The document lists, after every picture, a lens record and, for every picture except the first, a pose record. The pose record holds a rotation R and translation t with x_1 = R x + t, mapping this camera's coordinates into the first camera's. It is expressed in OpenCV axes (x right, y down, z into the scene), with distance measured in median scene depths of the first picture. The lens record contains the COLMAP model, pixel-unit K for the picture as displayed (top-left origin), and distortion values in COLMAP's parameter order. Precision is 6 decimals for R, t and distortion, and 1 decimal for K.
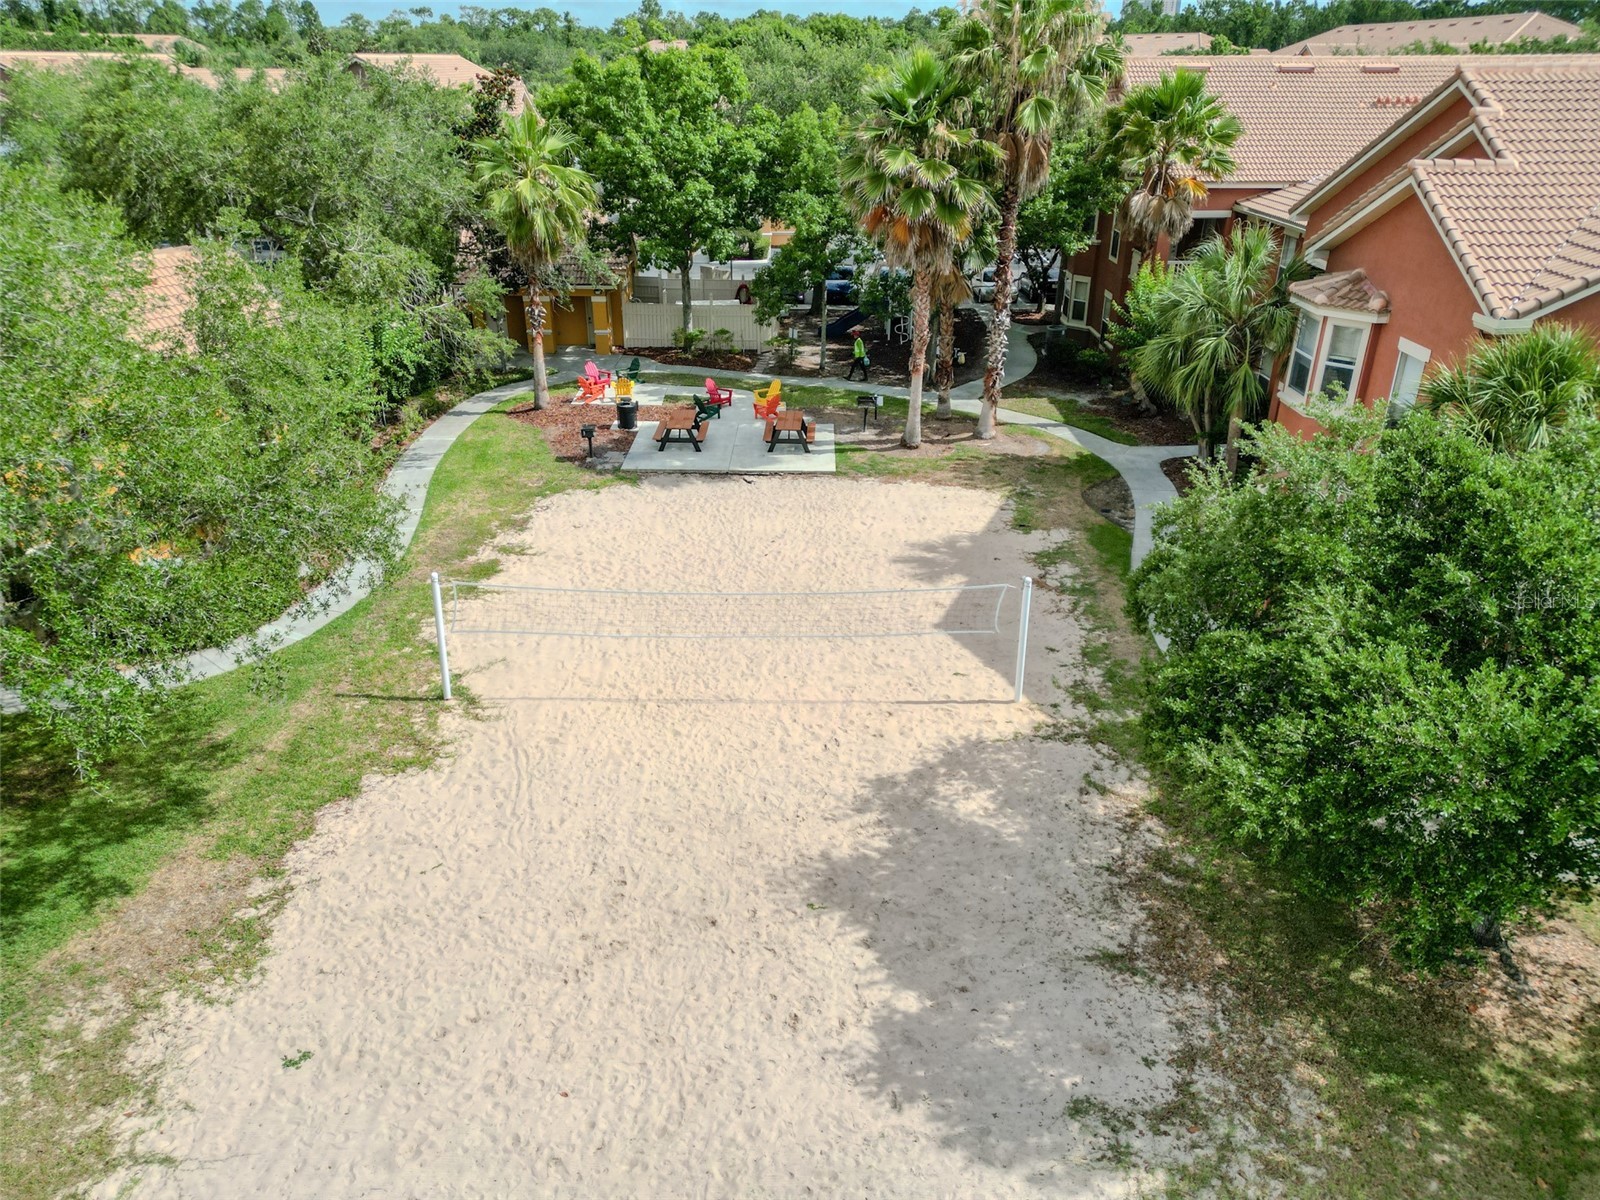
lens RADIAL K [[1114.5, 0, 794.2], [0, 1114.5, 606.0], [0, 0, 1]] dist [0.081119, -0.103921]
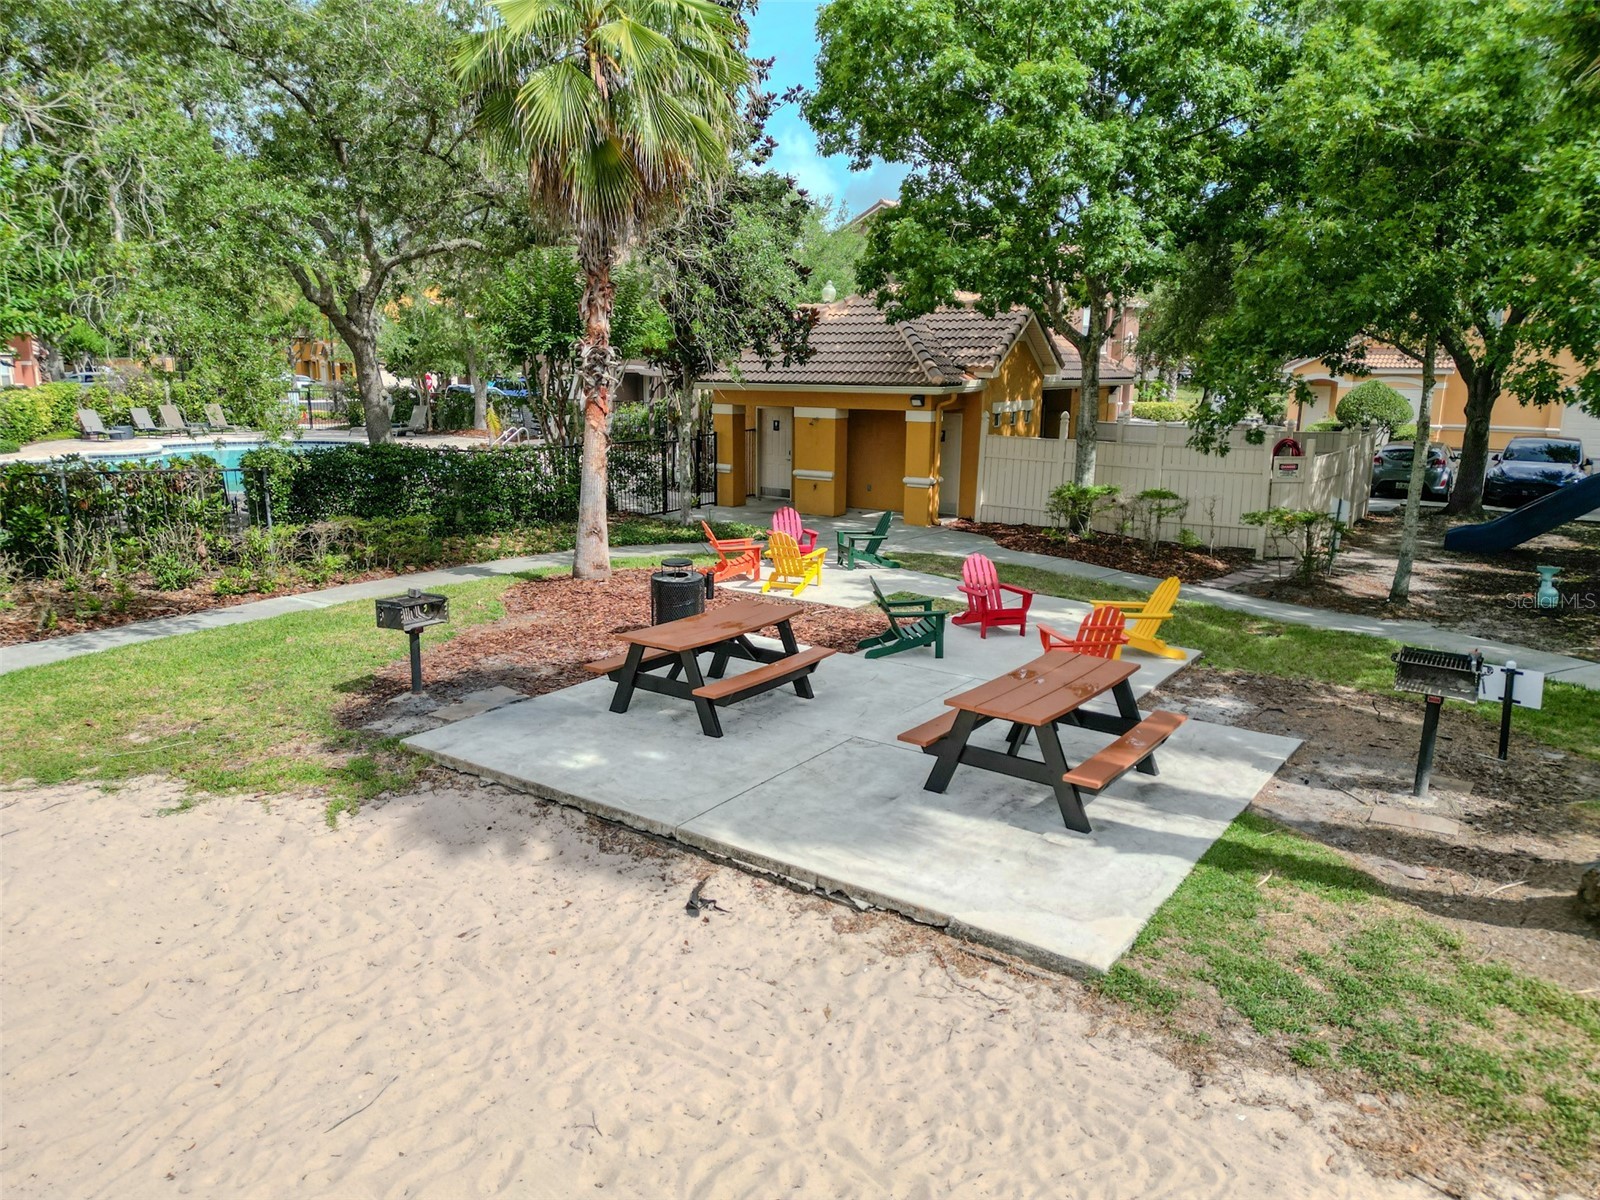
lens RADIAL K [[1131.4, 0, 800.0], [0, 1131.4, 600.0], [0, 0, 1]] dist [0.048126, -0.001455]
pose [[0.826468, 0.121561, -0.549703, 0.092506], [-0.251547, 0.953259, -0.167394, -0.134724], [0.503661, 0.276622, 0.818417, 0.798675]]
